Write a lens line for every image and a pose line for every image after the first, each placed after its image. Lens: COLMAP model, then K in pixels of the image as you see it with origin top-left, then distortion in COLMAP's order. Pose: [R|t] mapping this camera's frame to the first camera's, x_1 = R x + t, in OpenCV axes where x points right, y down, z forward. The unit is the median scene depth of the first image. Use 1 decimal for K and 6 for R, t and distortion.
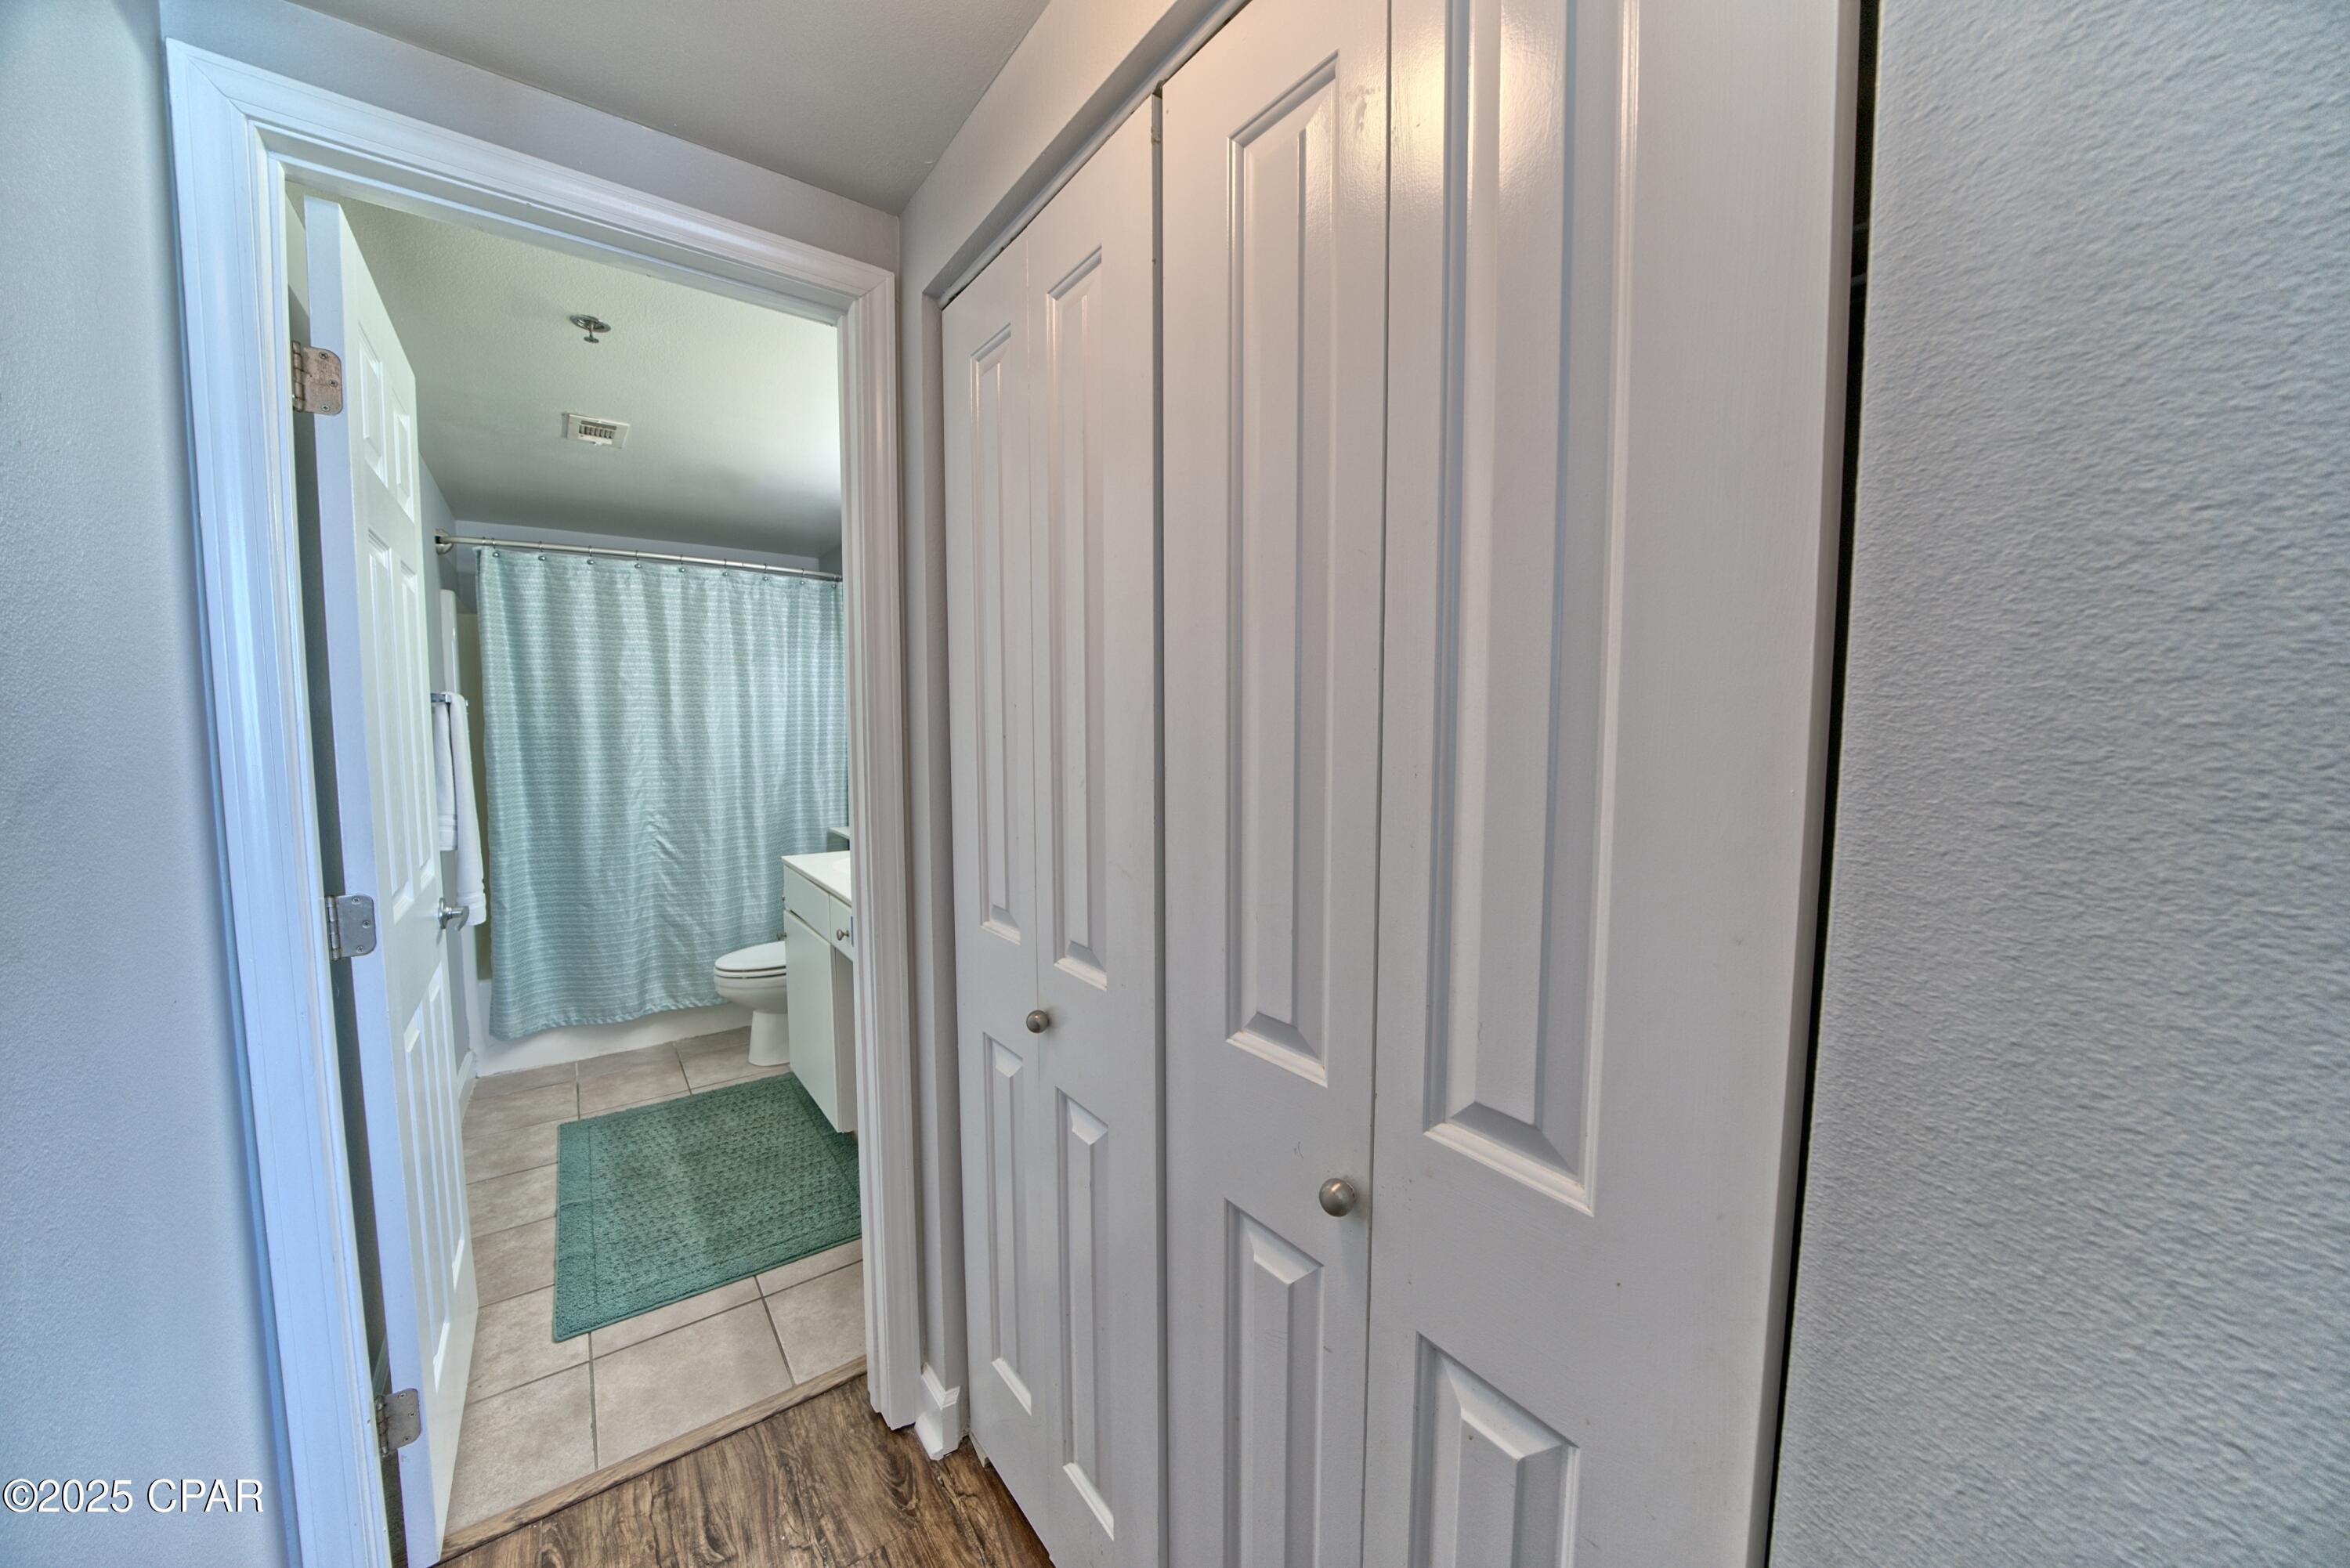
lens RADIAL K [[810.5, 0, 1173.5], [0, 810.5, 779.8], [0, 0, 1]] dist [-0.010816, 0.000164]
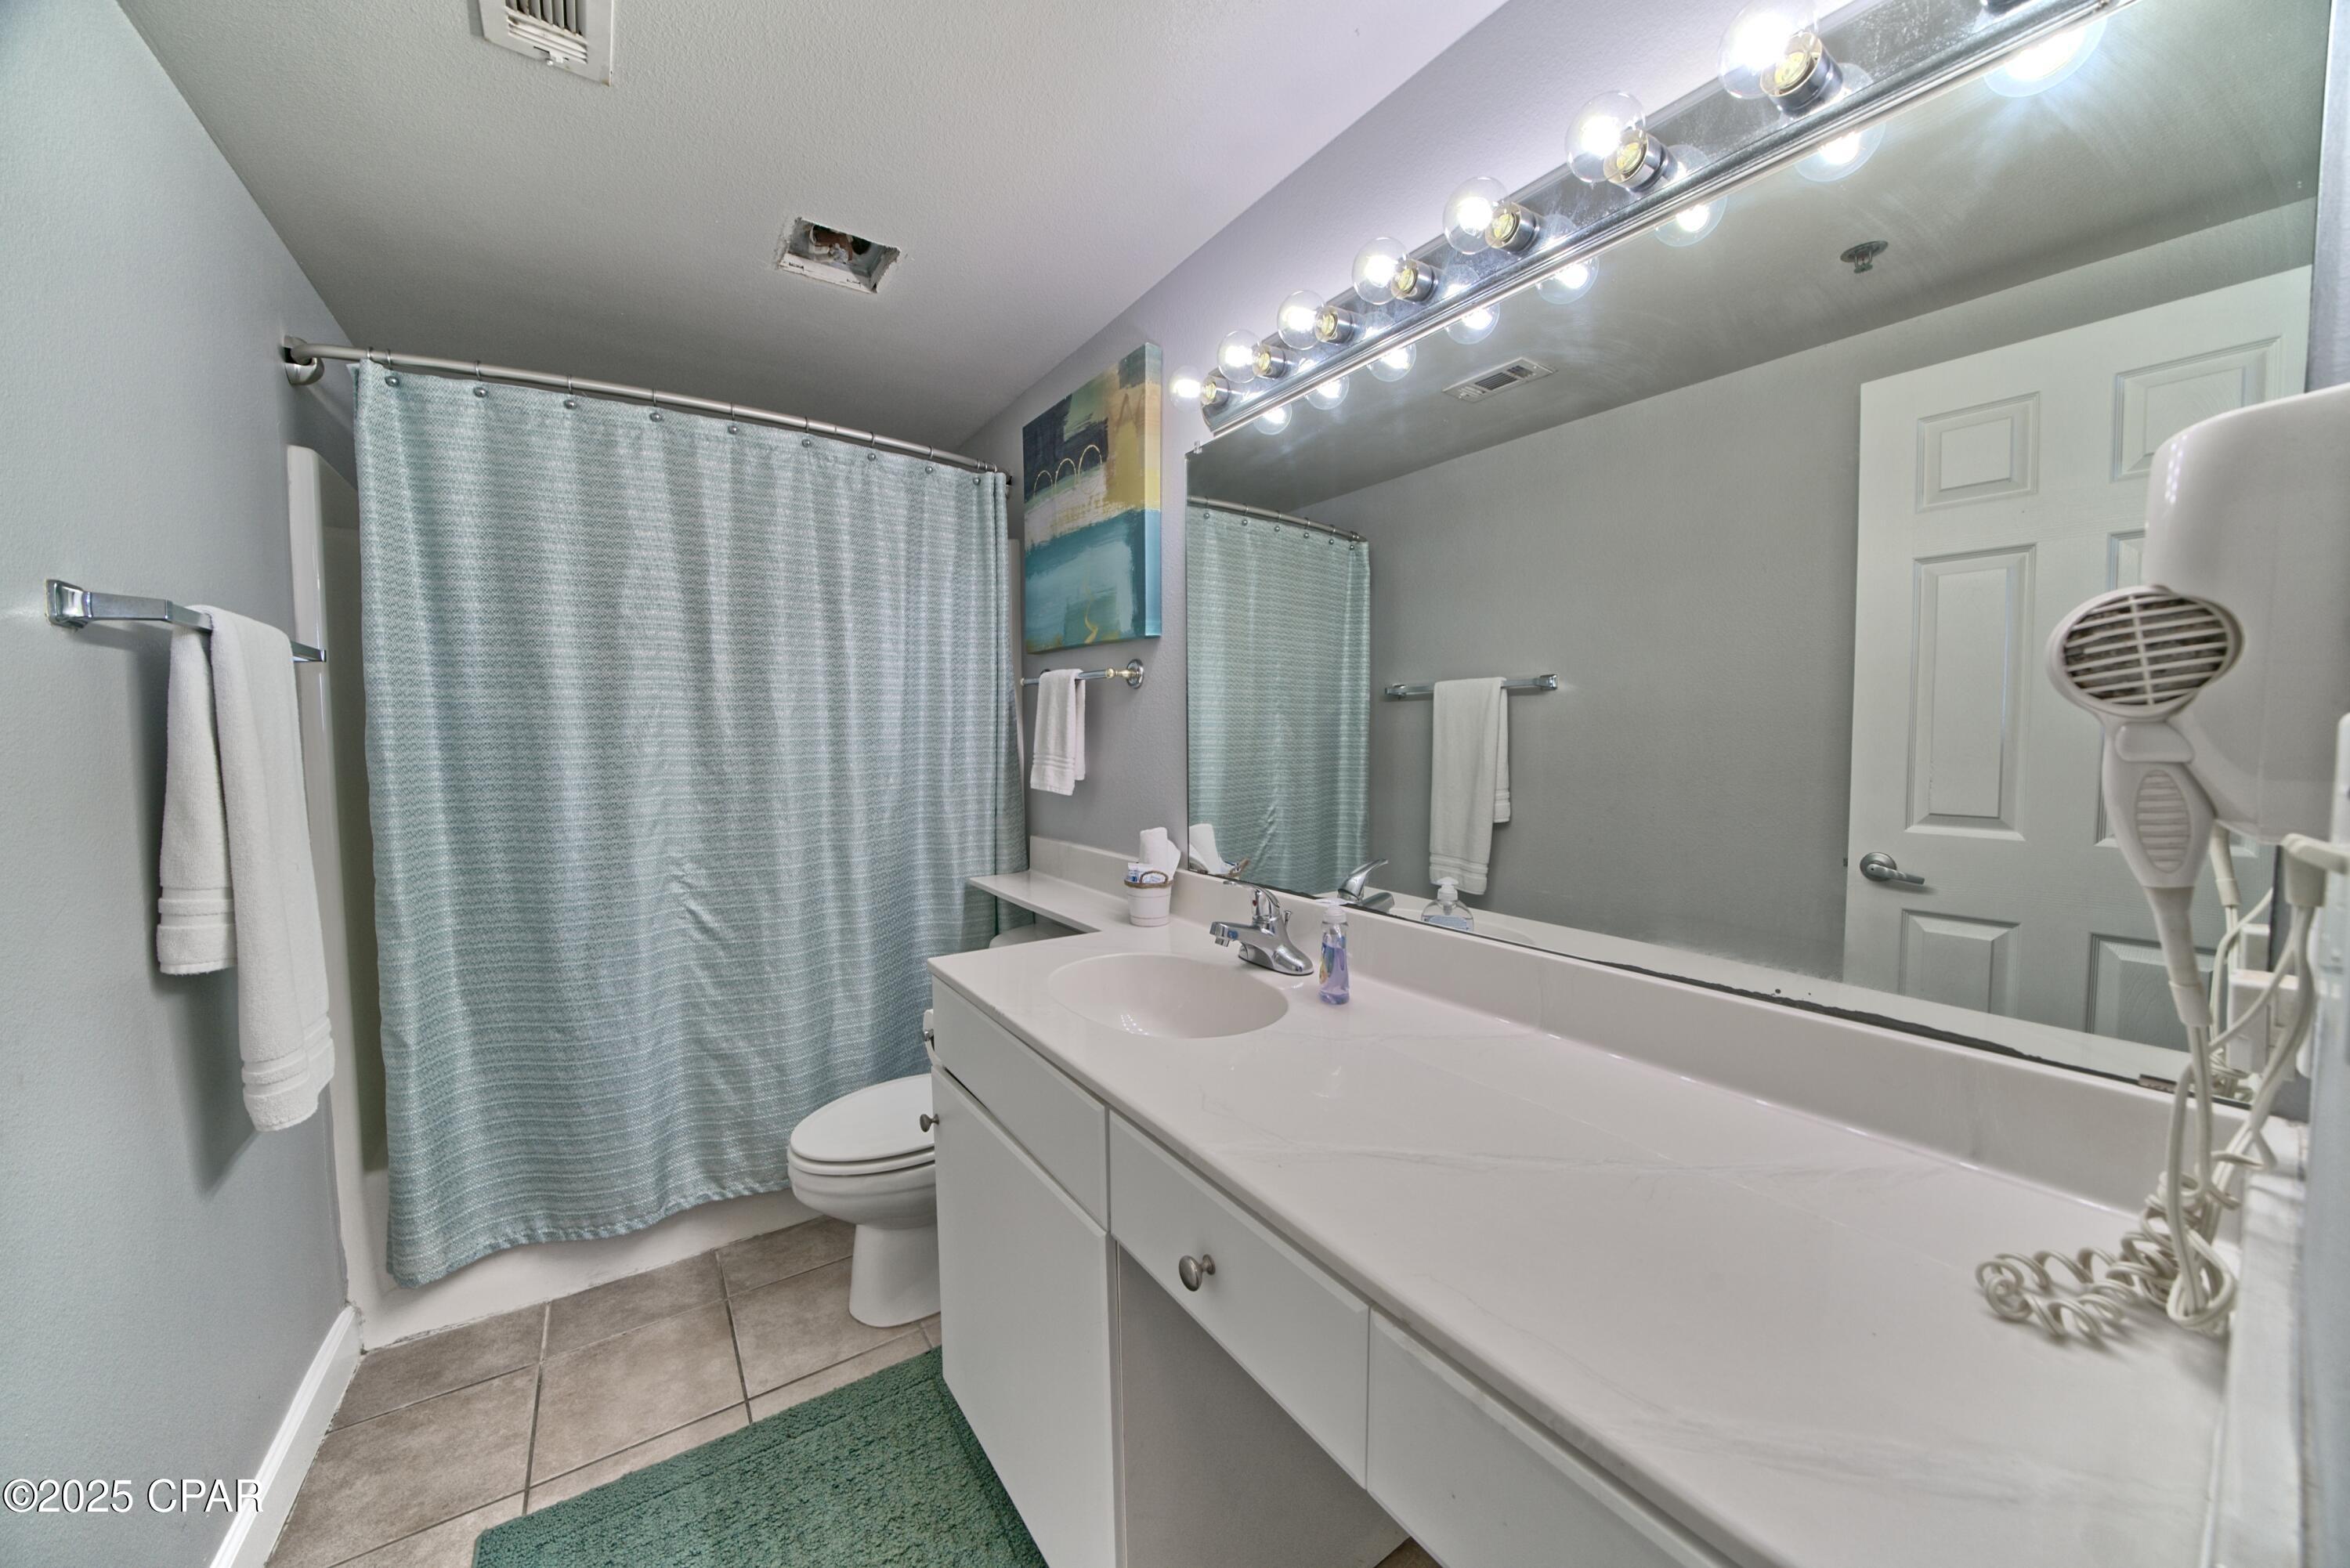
lens RADIAL K [[810.5, 0, 1175.6], [0, 810.5, 782.8], [0, 0, 1]] dist [-0.010816, 0.000164]
pose [[0.999131, -0.003624, -0.041532, -0.273566], [0.003199, 0.999942, -0.010313, -0.005947], [0.041567, 0.010171, 0.999084, 0.446283]]
